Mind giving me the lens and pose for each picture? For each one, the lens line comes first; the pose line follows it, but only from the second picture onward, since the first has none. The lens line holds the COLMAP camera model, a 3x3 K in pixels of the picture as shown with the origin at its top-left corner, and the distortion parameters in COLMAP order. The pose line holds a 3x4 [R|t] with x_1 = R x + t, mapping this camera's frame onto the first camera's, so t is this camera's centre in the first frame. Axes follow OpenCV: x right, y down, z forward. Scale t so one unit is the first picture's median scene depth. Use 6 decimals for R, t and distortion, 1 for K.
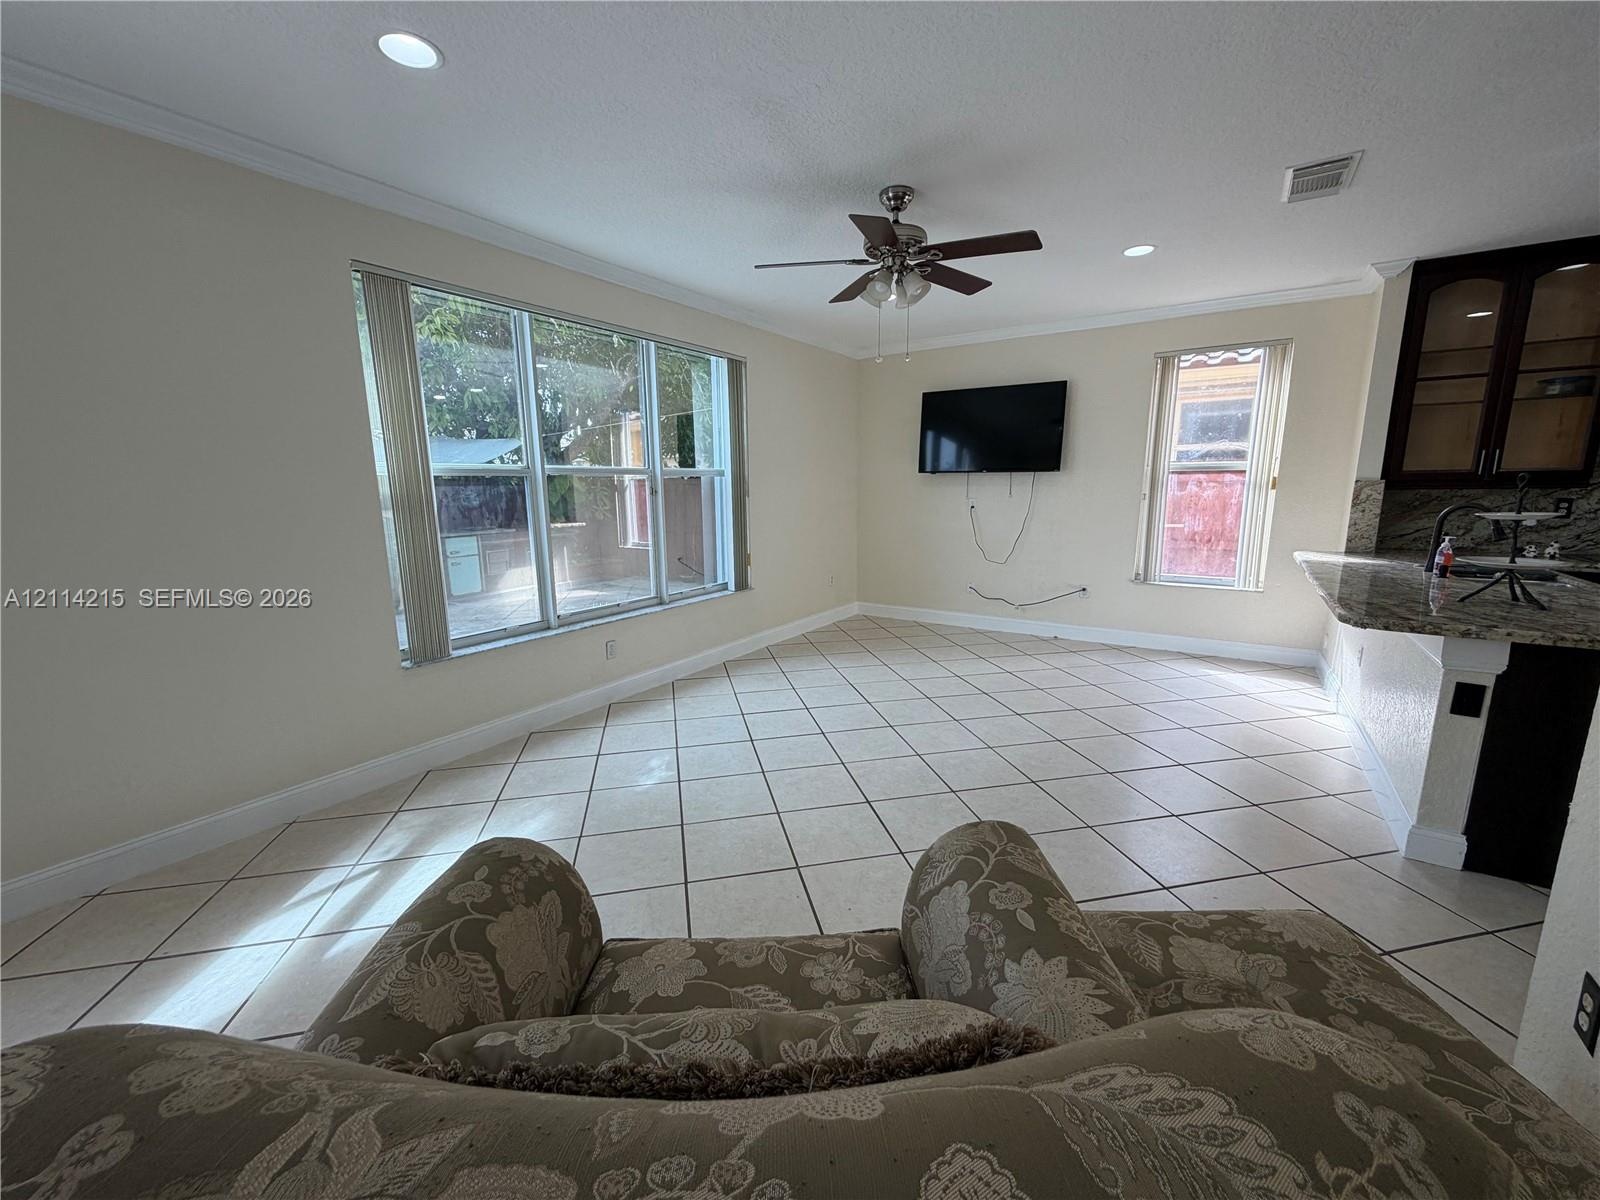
lens RADIAL K [[638.1, 0, 800.0], [0, 638.1, 600.0], [0, 0, 1]] dist [0.002793, 0.000407]
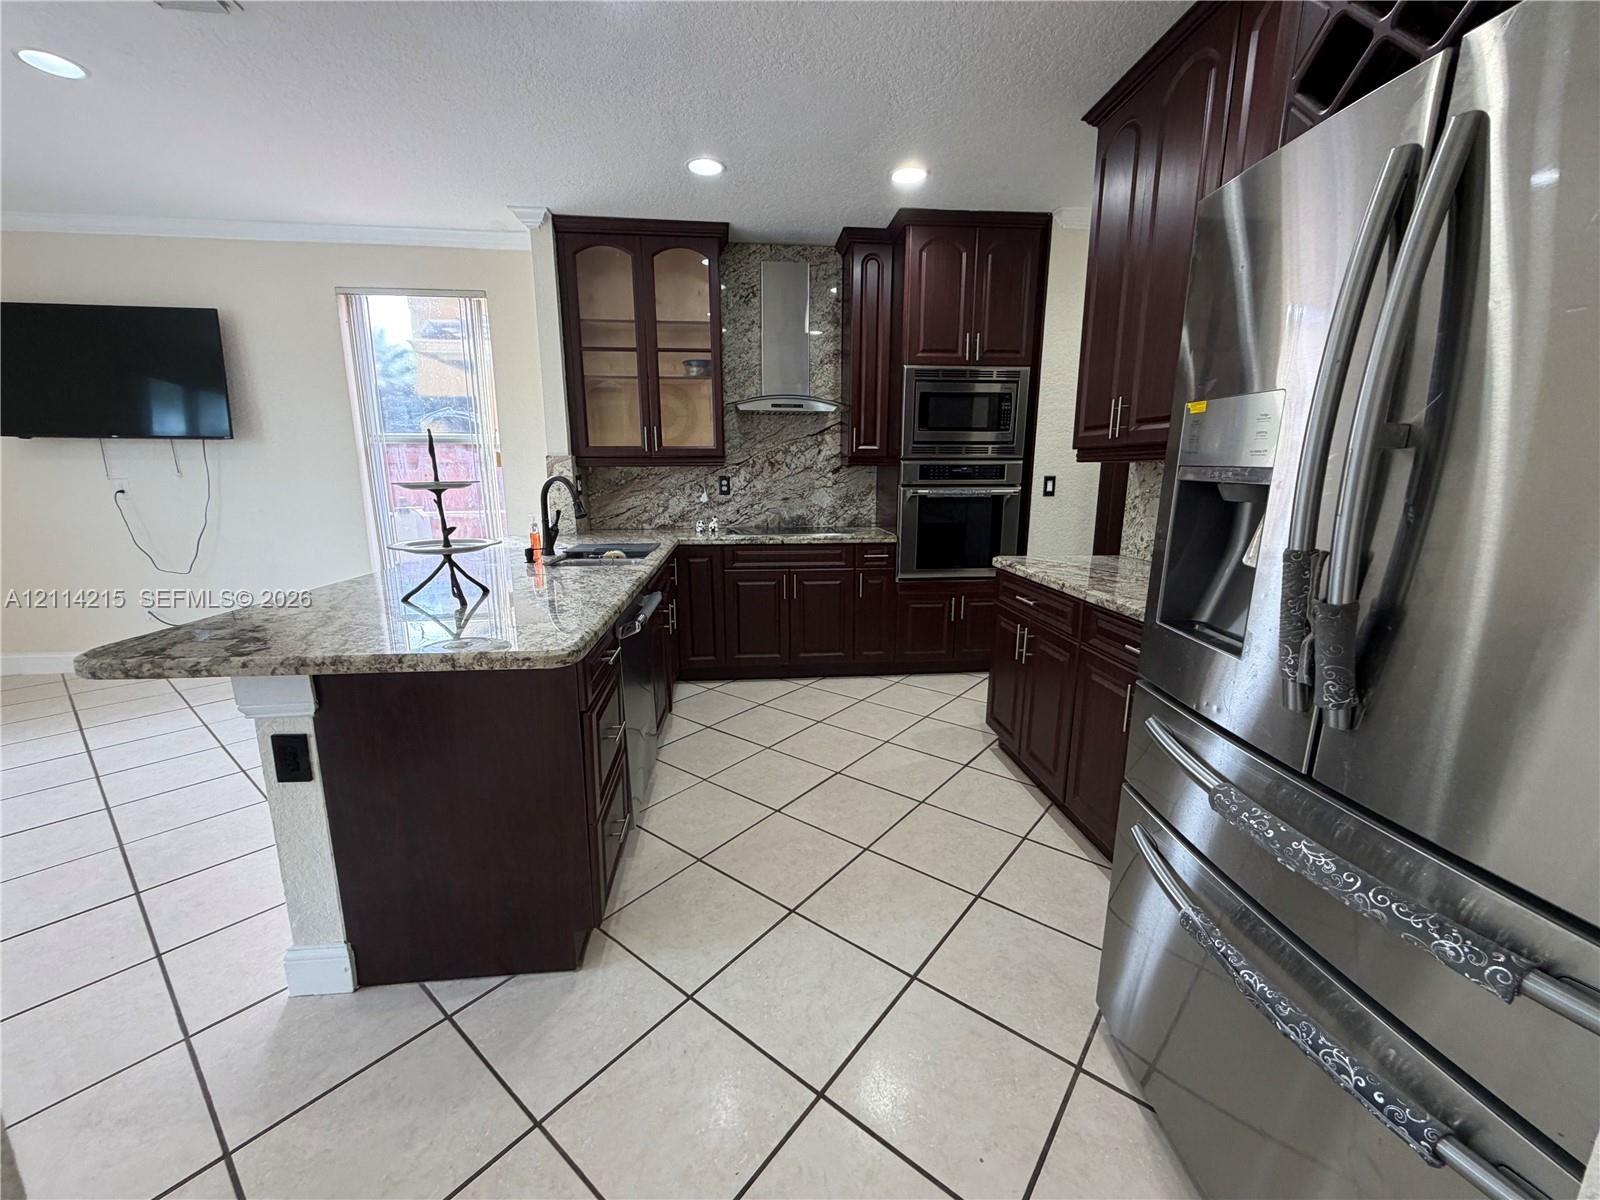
lens RADIAL K [[638.1, 0, 800.0], [0, 638.1, 600.0], [0, 0, 1]] dist [0.002793, 0.000407]
pose [[0.774858, -0.114722, 0.621638, 0.598406], [0.105650, 0.993065, 0.051577, 0.007493], [-0.623244, 0.025711, 0.781605, 0.081078]]
